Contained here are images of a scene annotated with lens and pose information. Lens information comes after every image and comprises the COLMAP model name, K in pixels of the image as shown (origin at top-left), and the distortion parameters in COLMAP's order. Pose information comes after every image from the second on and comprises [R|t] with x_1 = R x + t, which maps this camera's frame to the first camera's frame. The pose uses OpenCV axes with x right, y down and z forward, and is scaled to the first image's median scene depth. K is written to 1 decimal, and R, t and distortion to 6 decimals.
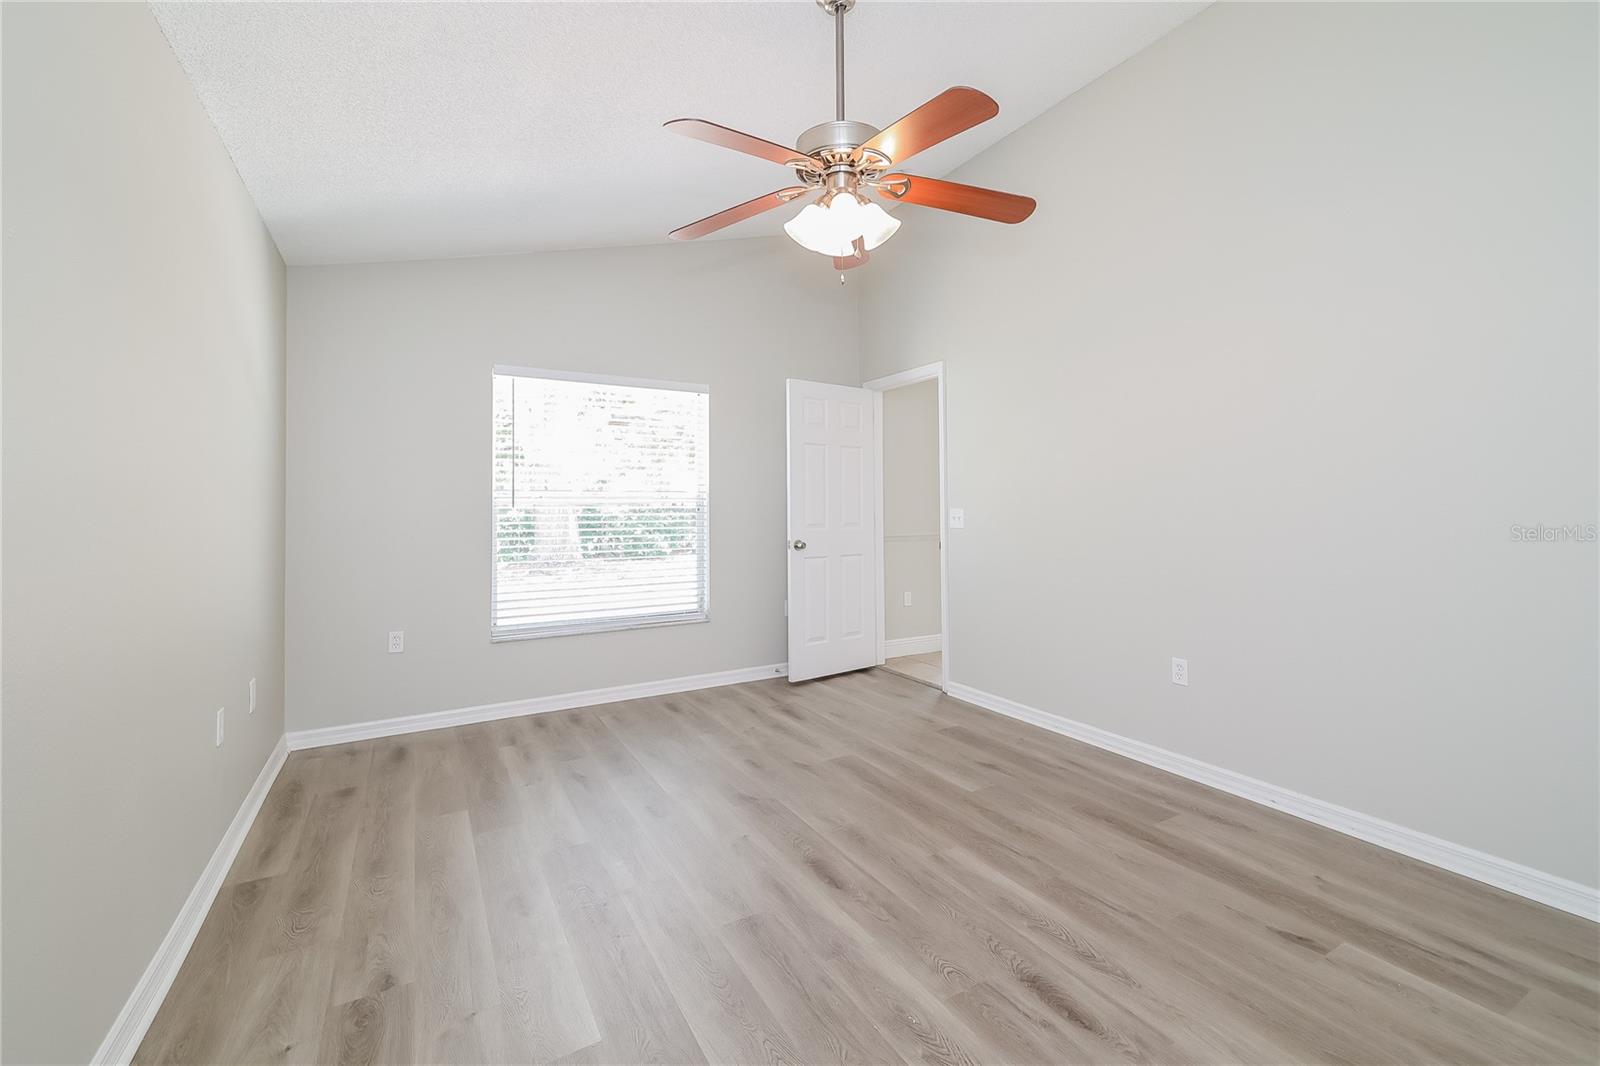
lens RADIAL K [[666.1, 0, 796.6], [0, 666.1, 523.8], [0, 0, 1]] dist [0.011118, -0.000185]
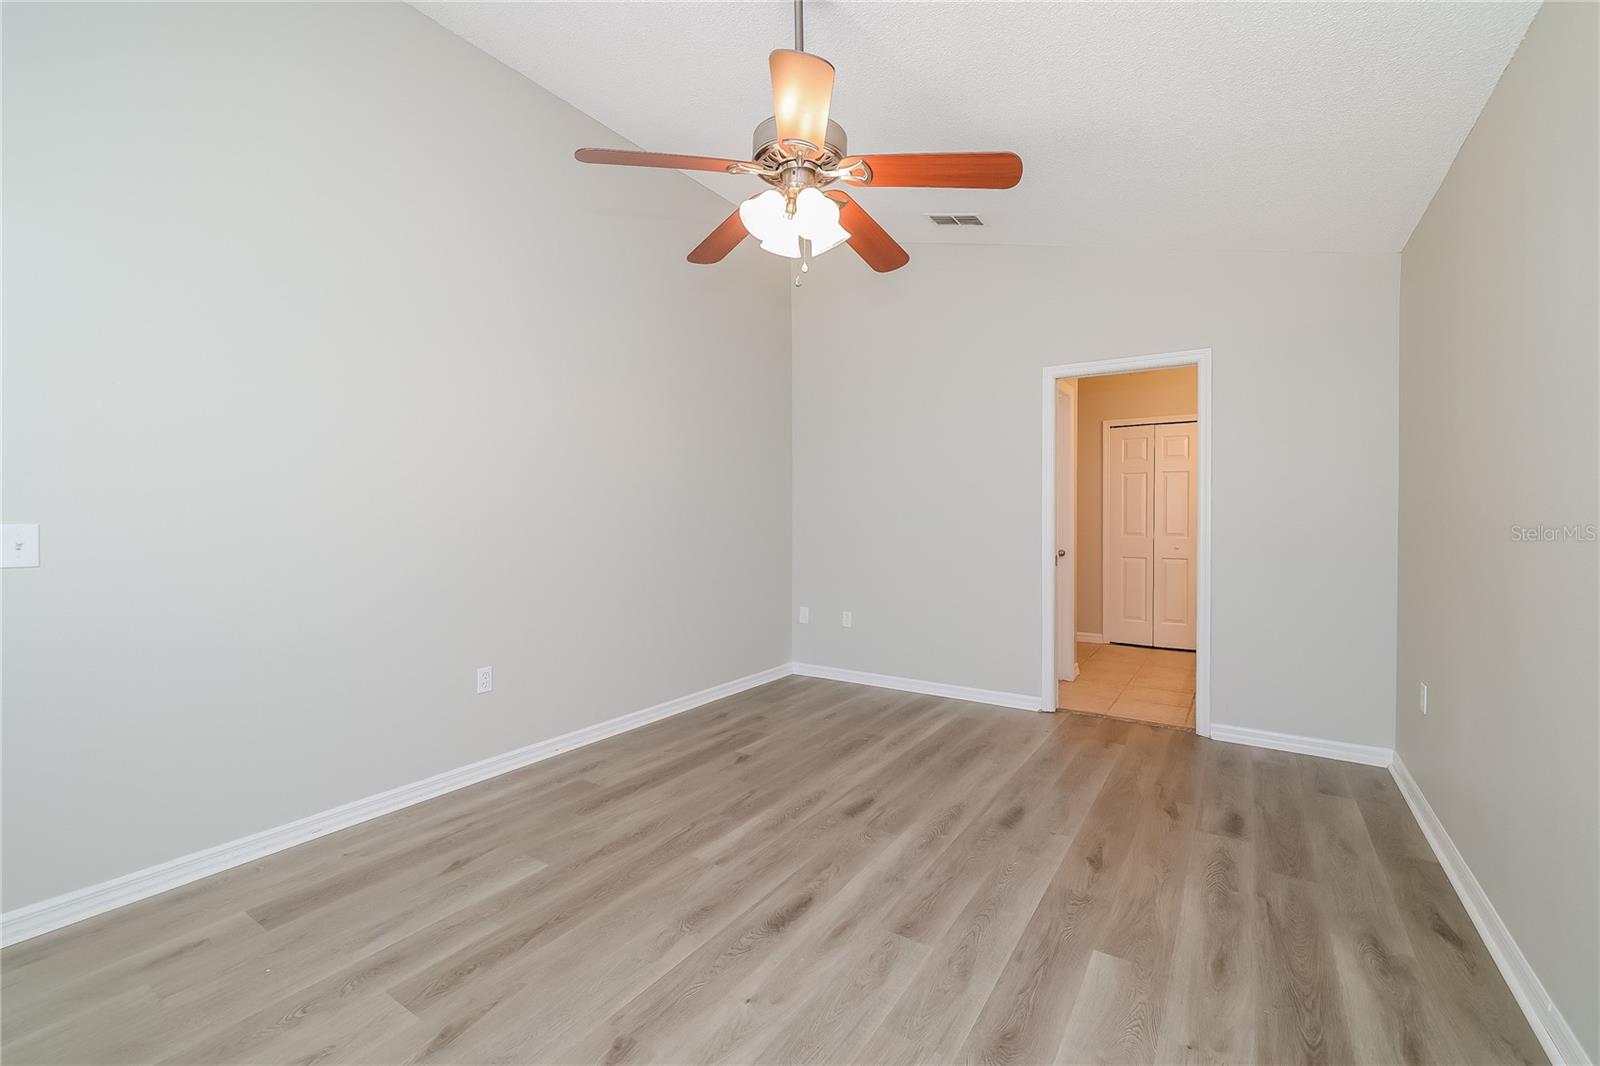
lens RADIAL K [[666.1, 0, 806.4], [0, 666.1, 534.0], [0, 0, 1]] dist [0.011118, -0.000185]
pose [[-0.448276, -0.011867, 0.893816, -0.727369], [0.028259, 0.999224, 0.027439, -0.025328], [-0.893448, 0.037558, -0.447593, 1.268170]]
